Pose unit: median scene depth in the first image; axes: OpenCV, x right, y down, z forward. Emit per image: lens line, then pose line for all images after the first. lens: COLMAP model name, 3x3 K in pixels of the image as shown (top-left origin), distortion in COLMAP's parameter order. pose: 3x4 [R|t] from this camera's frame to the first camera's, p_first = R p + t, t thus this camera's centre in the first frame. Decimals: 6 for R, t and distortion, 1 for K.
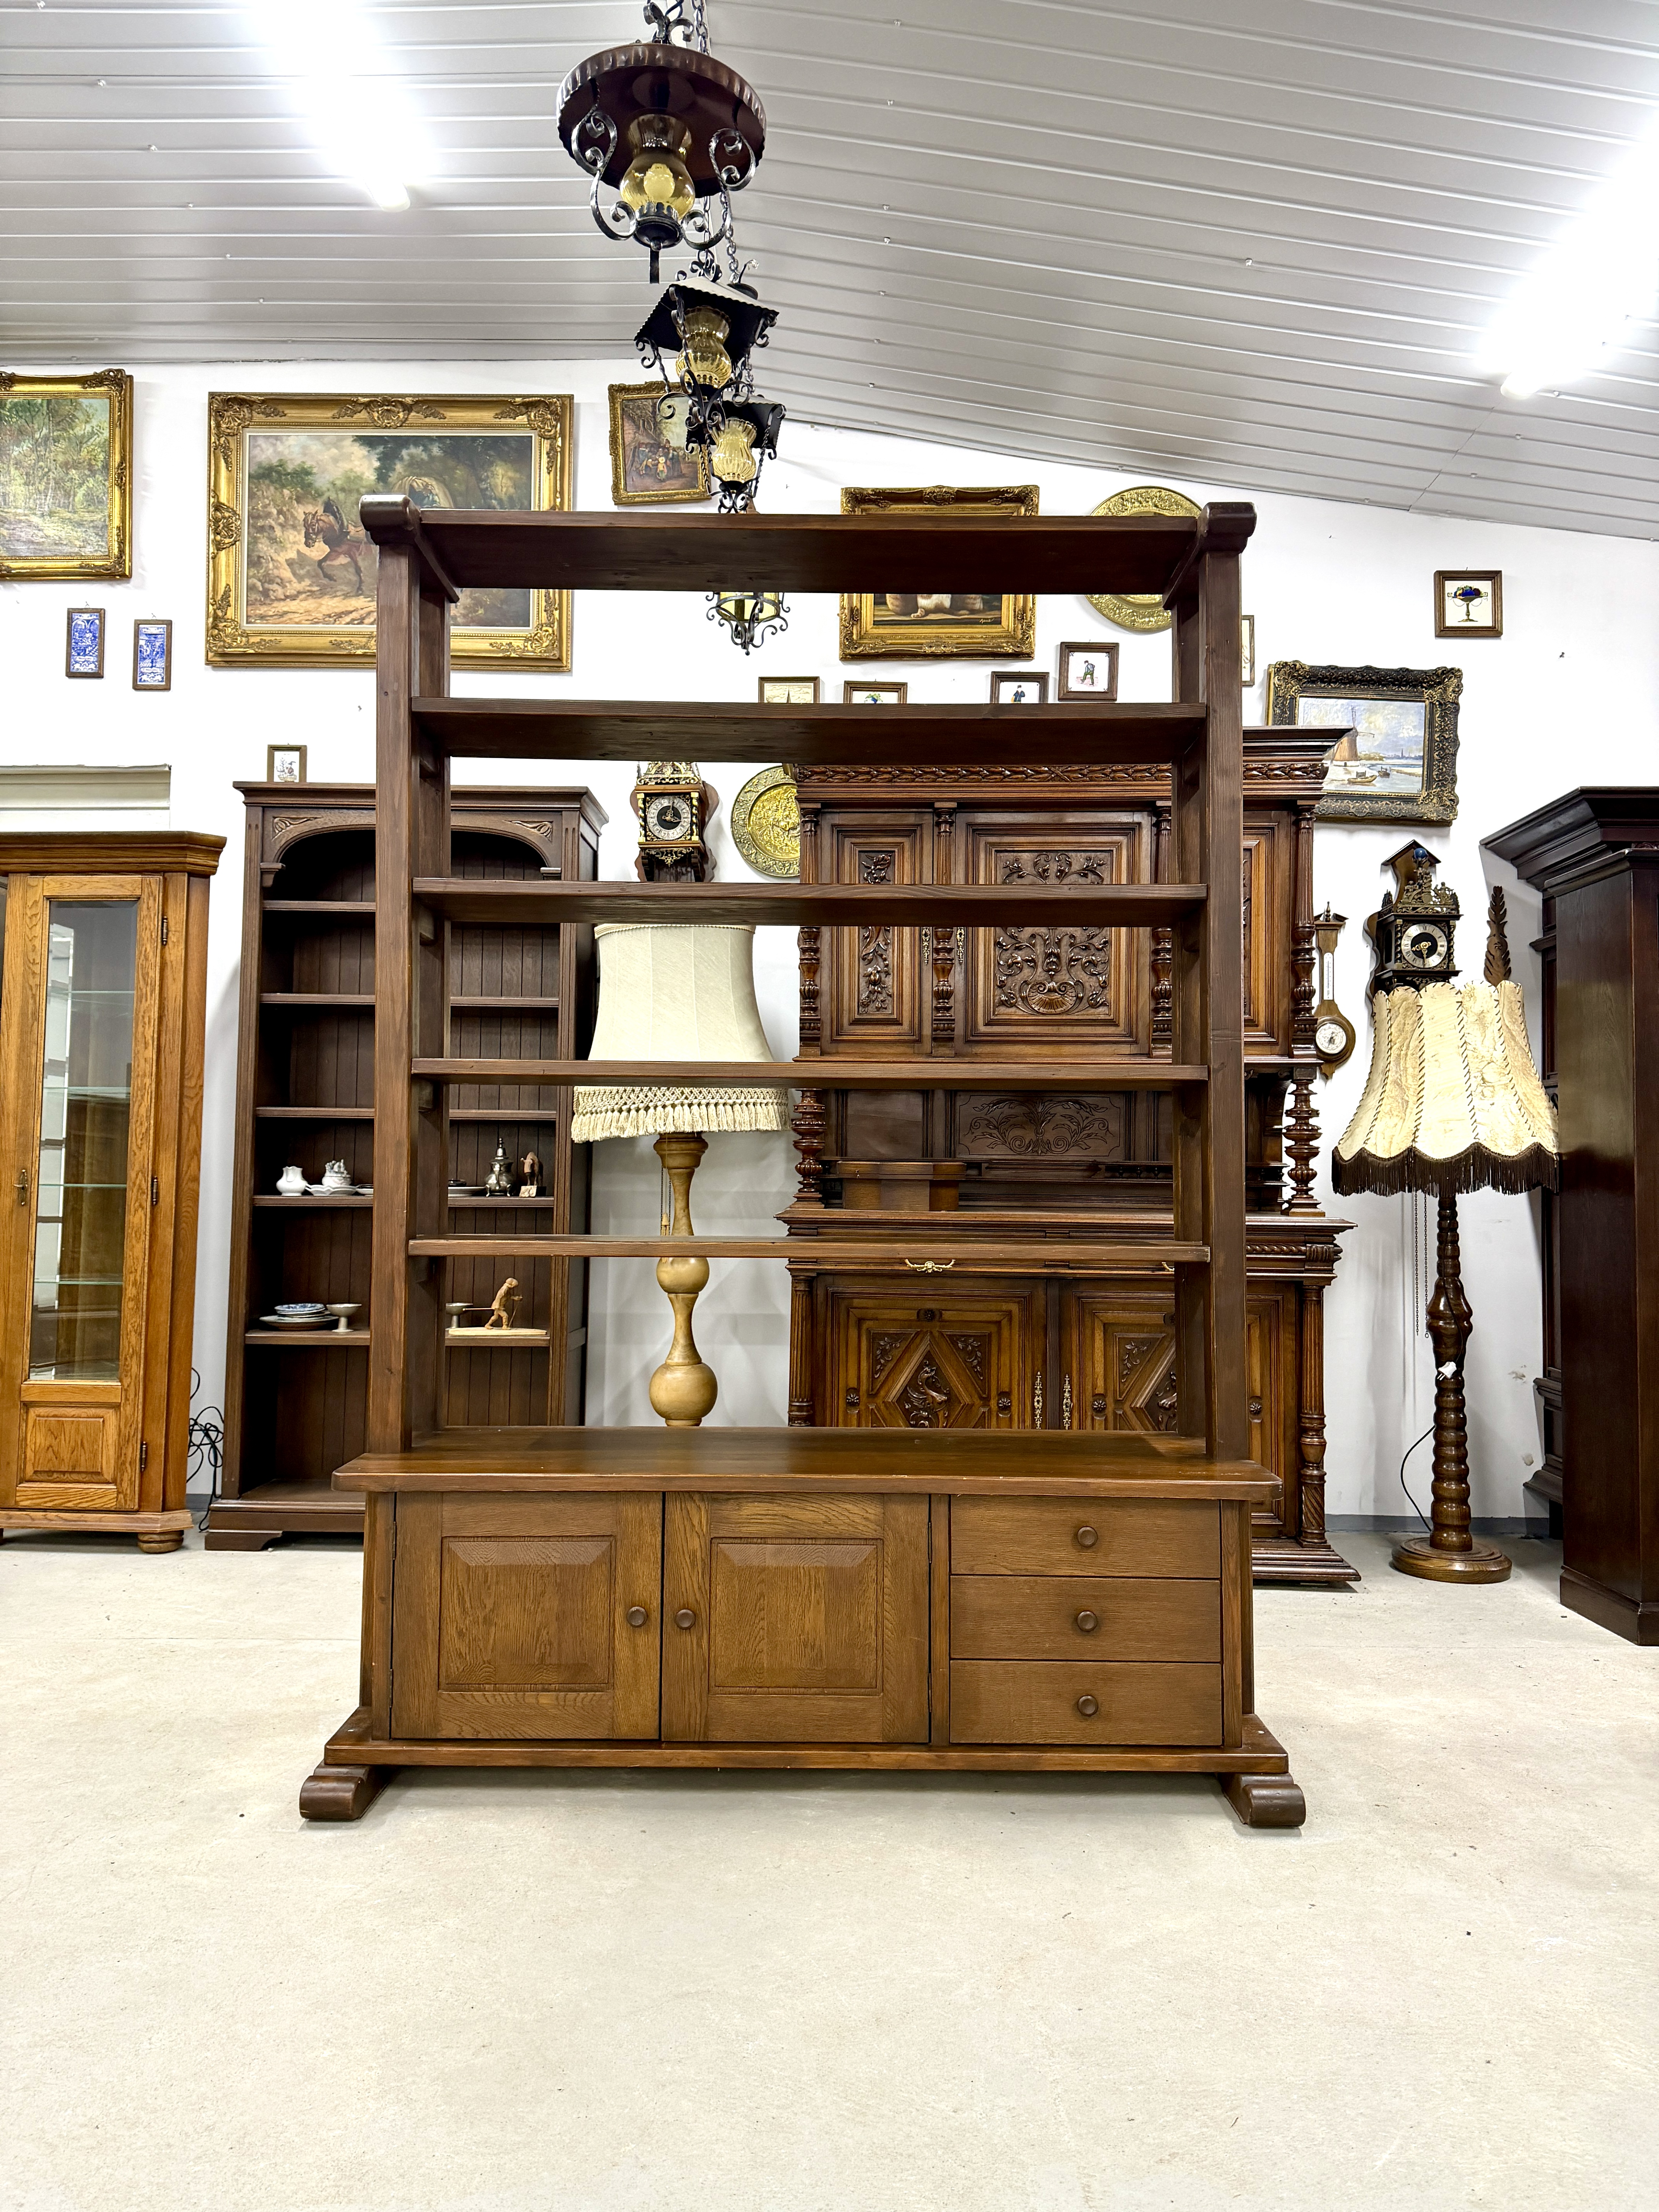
lens RADIAL K [[1535.8, 0, 824.7], [0, 1535.8, 1116.7], [0, 0, 1]] dist [0.015512, -0.016436]
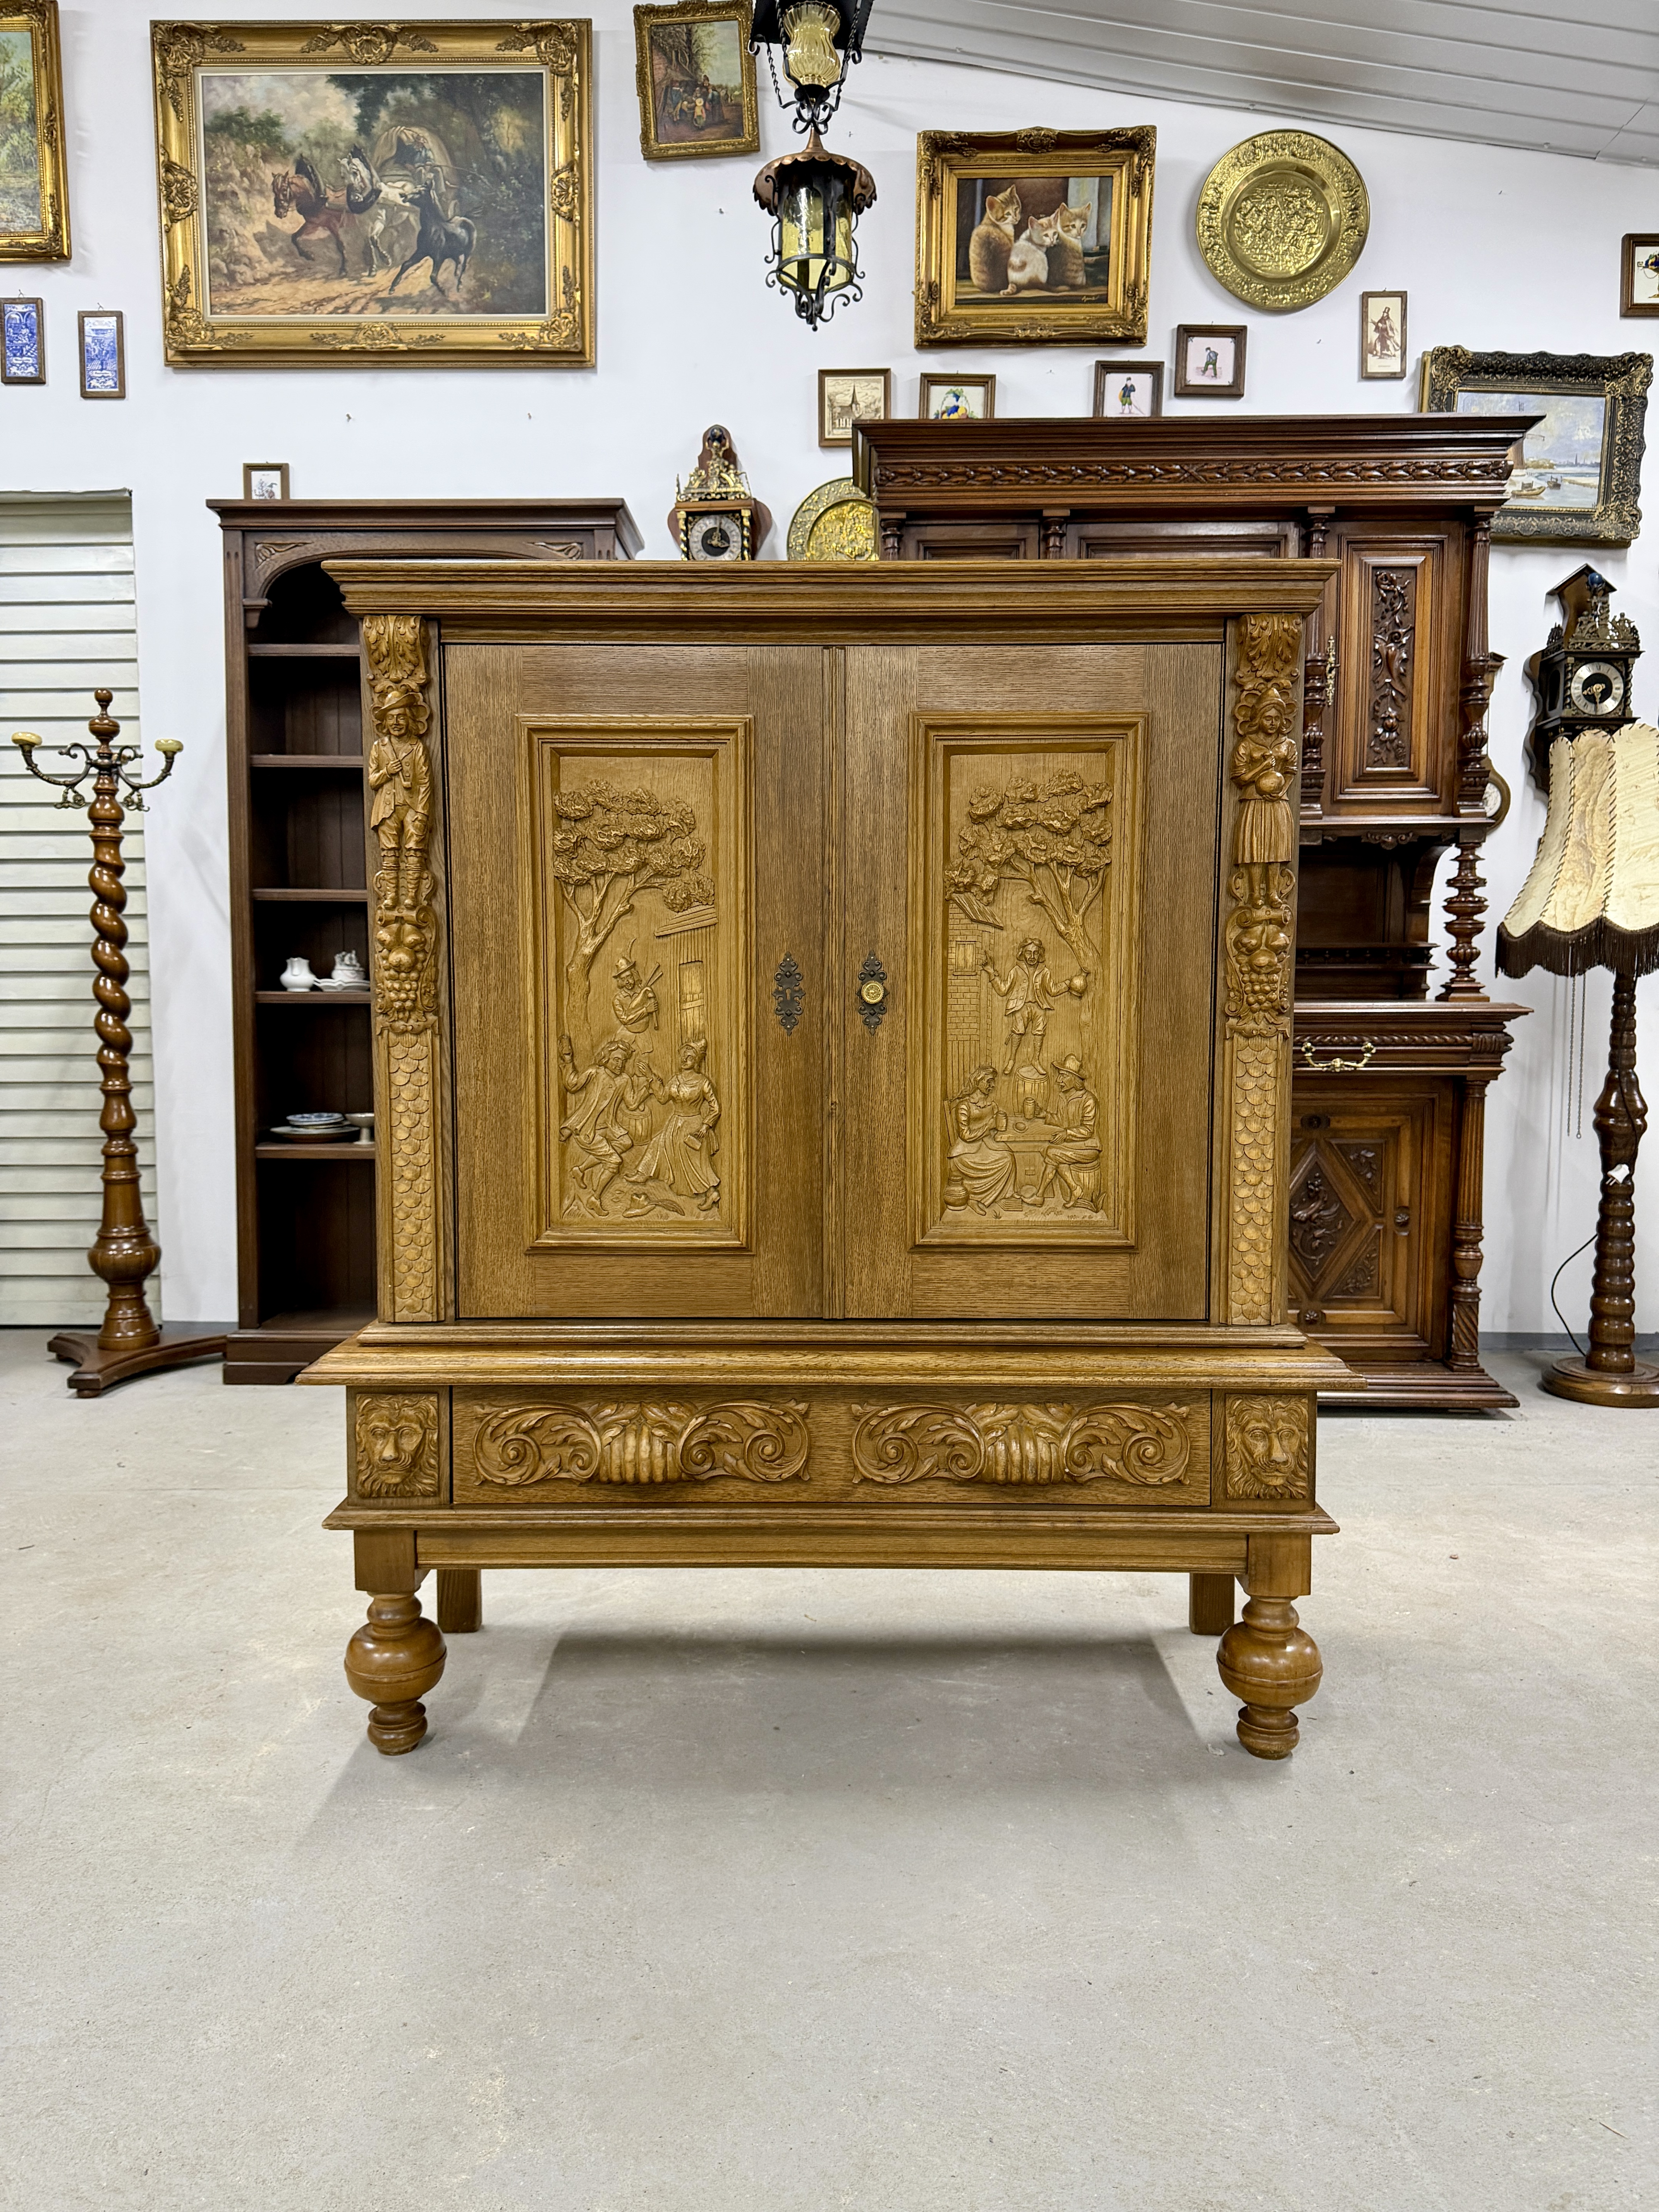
lens RADIAL K [[1535.8, 0, 819.2], [0, 1535.8, 1108.9], [0, 0, 1]] dist [0.015512, -0.016436]
pose [[0.999947, -0.009736, 0.003376, -0.050812], [0.009276, 0.993142, 0.116542, 0.017773], [-0.004488, -0.116504, 0.993180, 0.112658]]
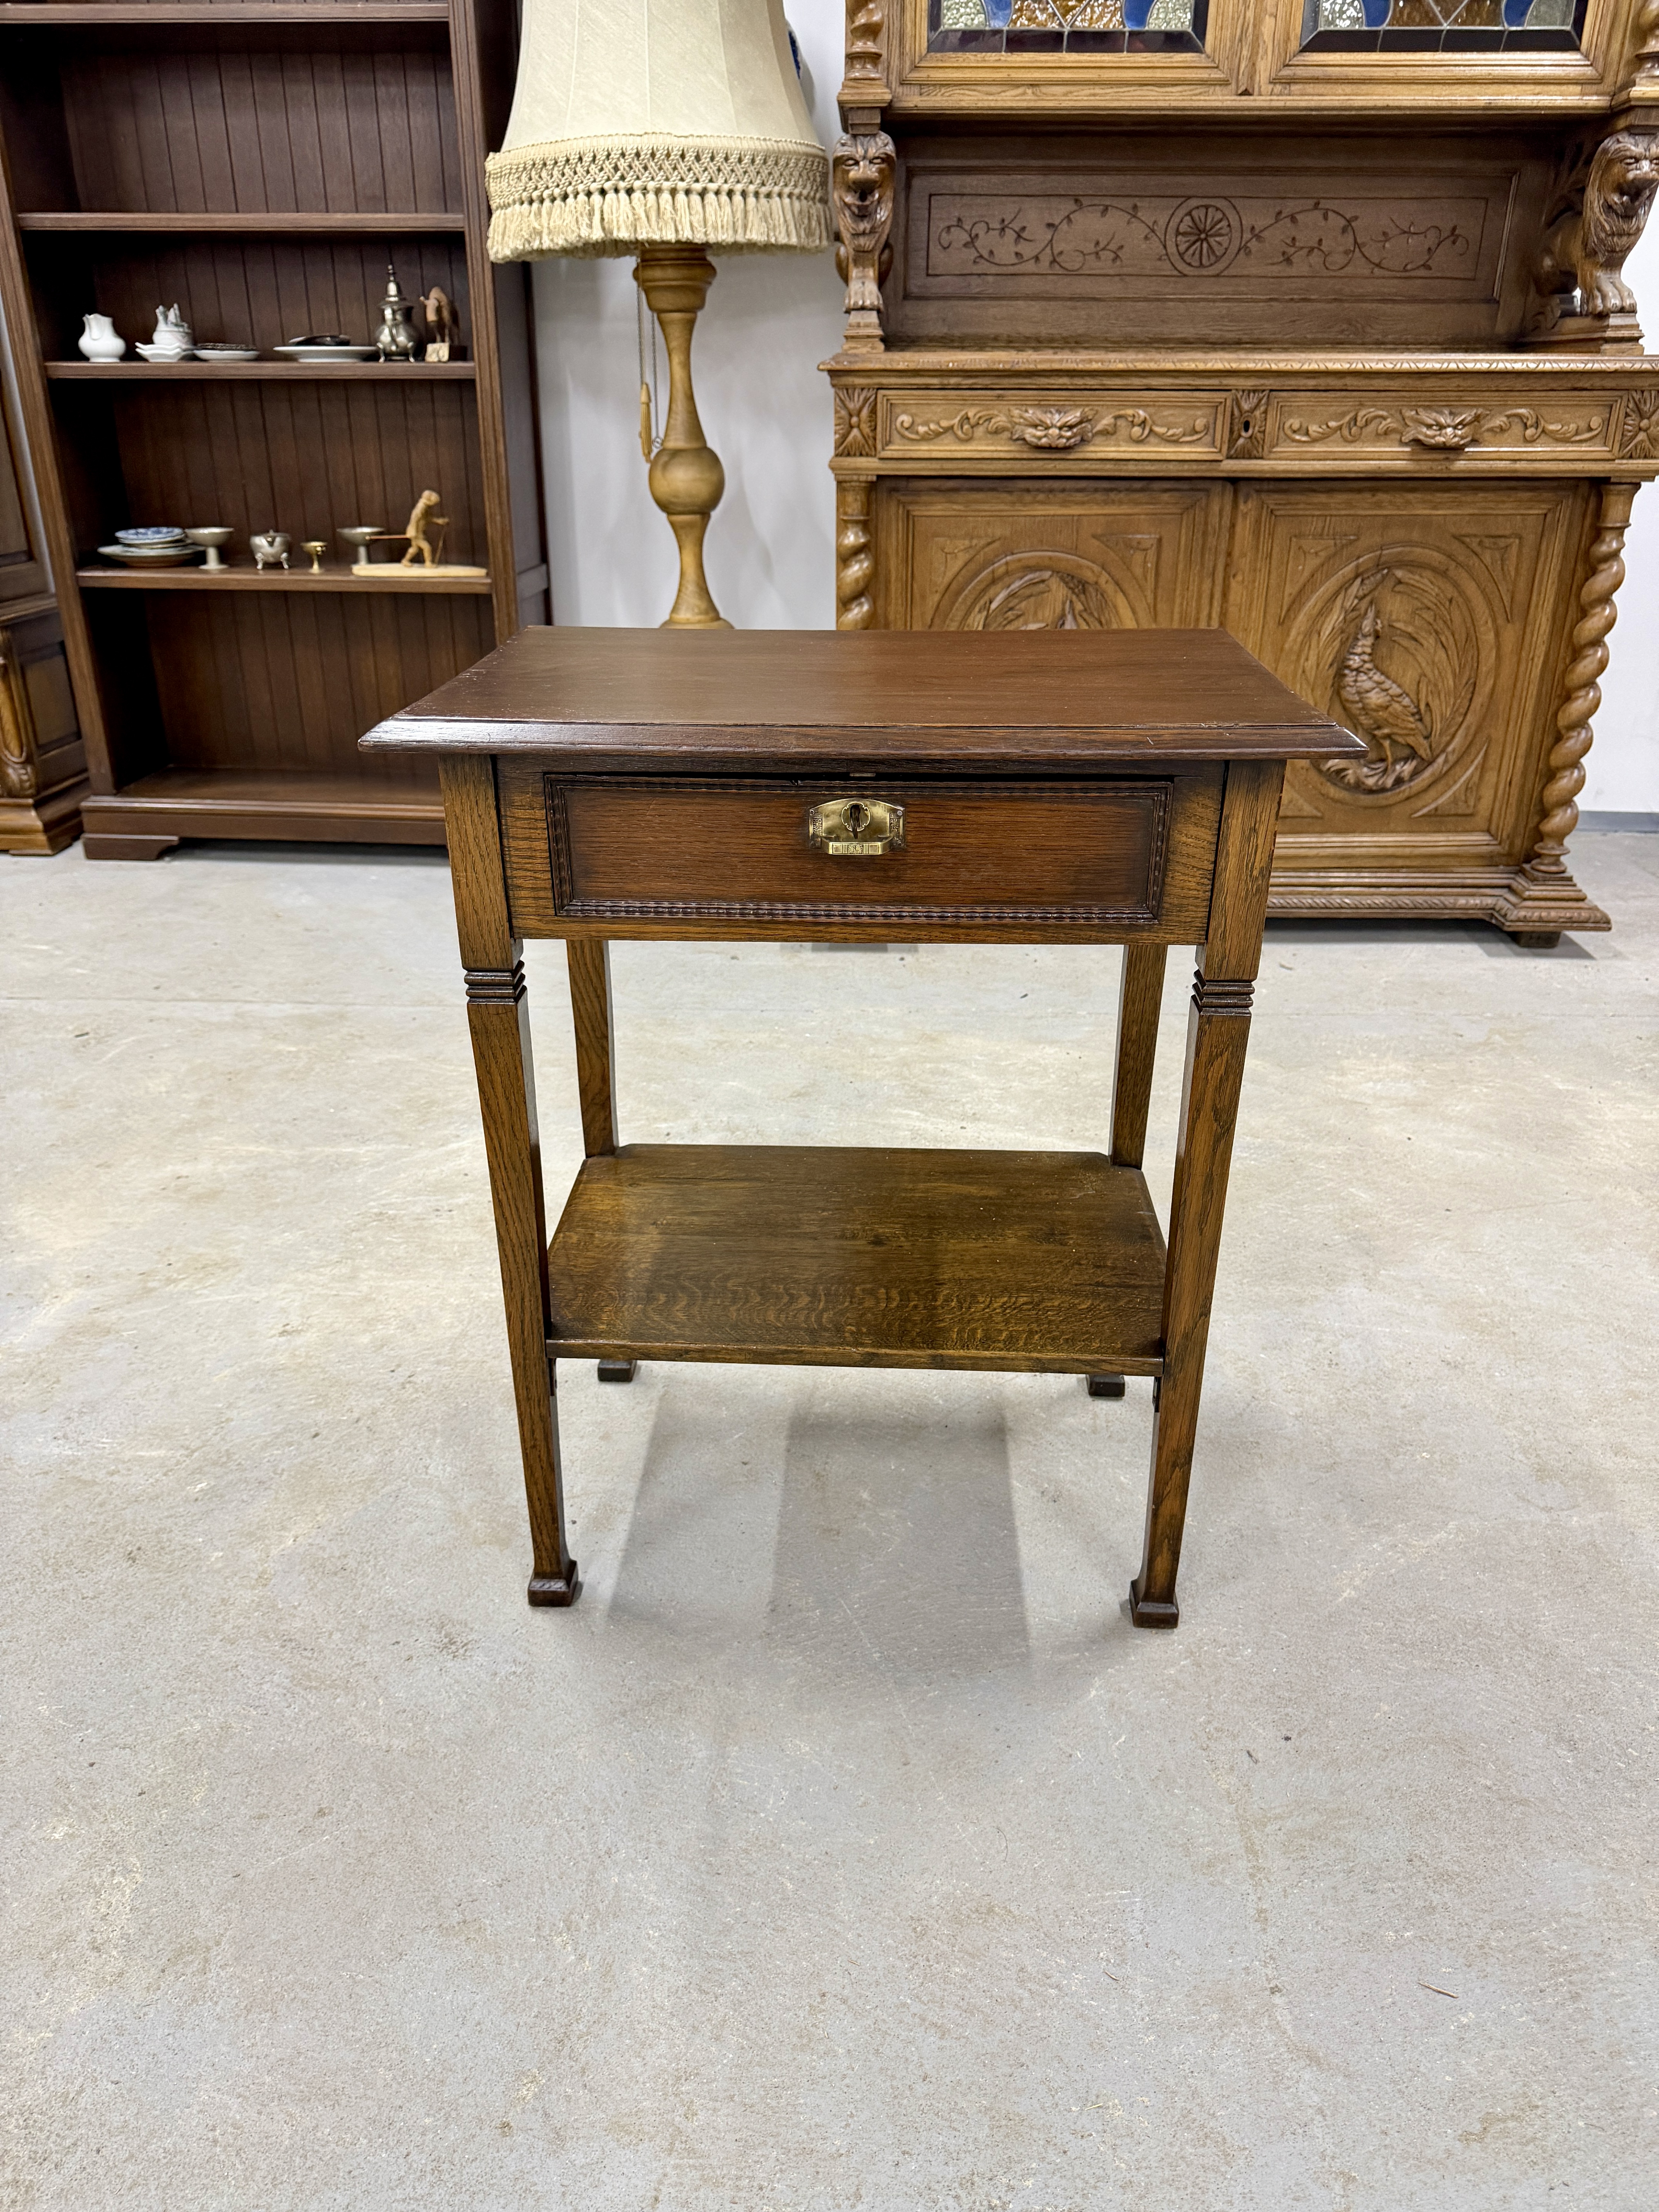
lens RADIAL K [[1535.8, 0, 819.3], [0, 1535.8, 1082.4], [0, 0, 1]] dist [0.015512, -0.016436]
pose [[0.999399, 0.007699, -0.033796, -0.001423], [0.008553, 0.890099, 0.455687, 0.025675], [0.033590, -0.455702, 0.889498, 0.240323]]
